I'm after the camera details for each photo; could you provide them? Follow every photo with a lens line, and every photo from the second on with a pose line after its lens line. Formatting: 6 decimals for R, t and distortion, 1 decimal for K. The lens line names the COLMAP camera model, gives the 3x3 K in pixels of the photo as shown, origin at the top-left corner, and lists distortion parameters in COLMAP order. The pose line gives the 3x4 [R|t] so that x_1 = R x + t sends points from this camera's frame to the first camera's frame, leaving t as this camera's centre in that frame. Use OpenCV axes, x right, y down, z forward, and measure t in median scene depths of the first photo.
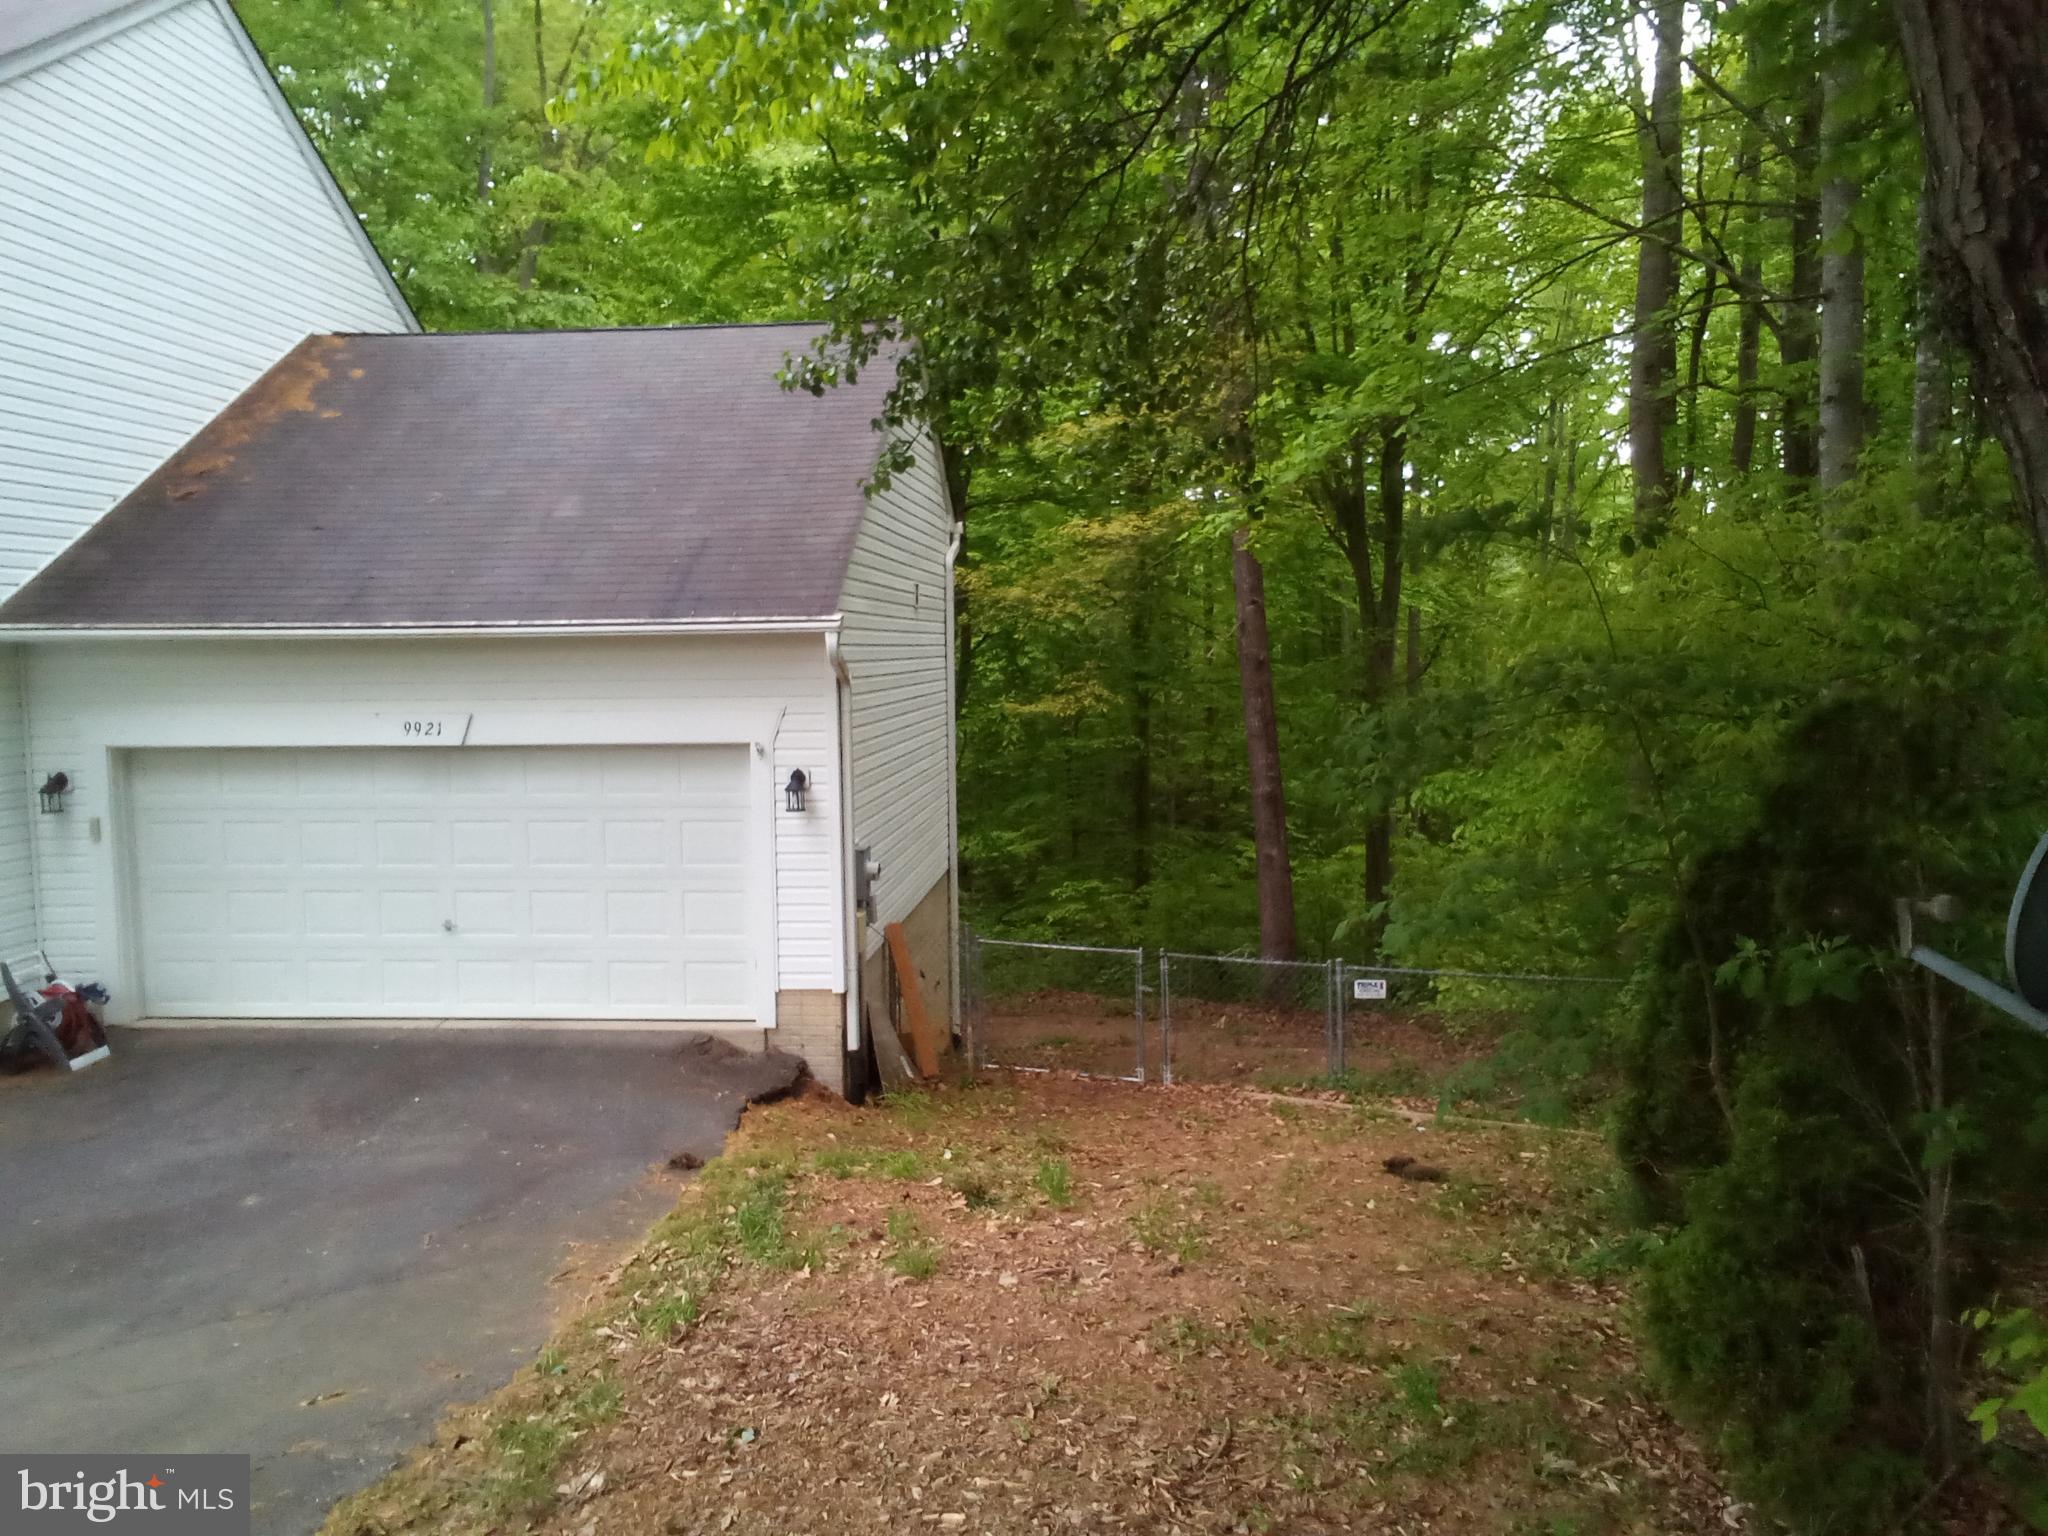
lens RADIAL K [[1505.1, 0, 1024.0], [0, 1505.1, 768.0], [0, 0, 1]] dist [-0.005356, 0.095757]
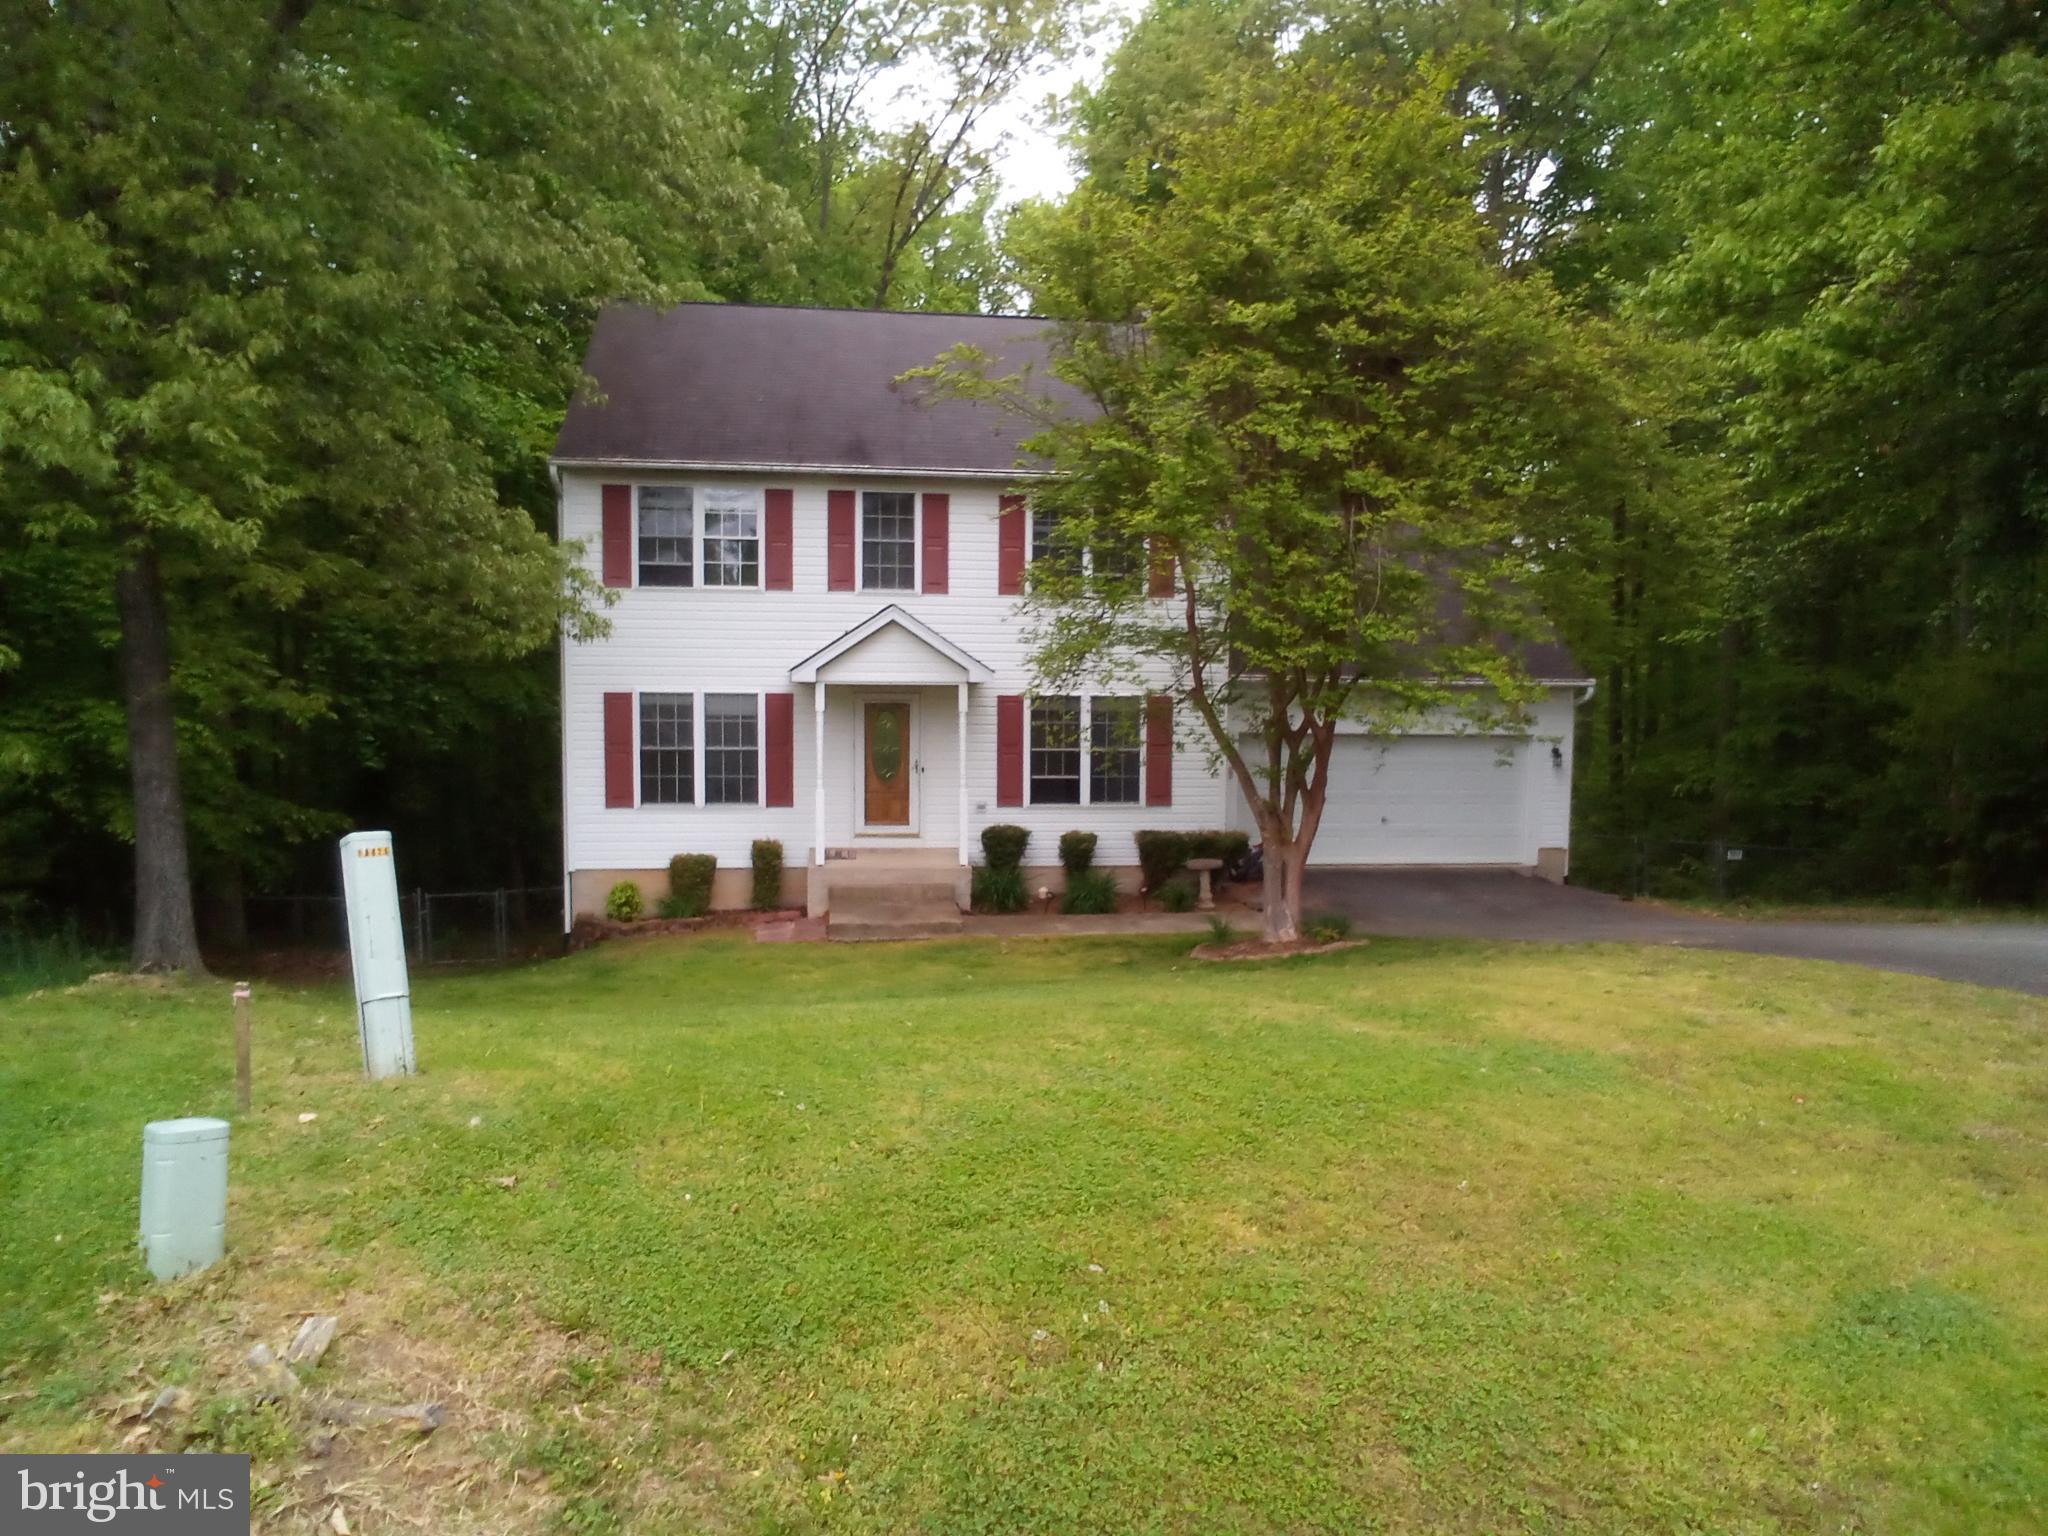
lens RADIAL K [[1498.9, 0, 1034.9], [0, 1498.9, 778.8], [0, 0, 1]] dist [0.005261, 0.077627]
pose [[0.973255, 0.007751, 0.229596, -1.607080], [-0.008890, 0.999953, 0.003928, 0.051747], [-0.229555, -0.005864, 0.973278, -1.113915]]
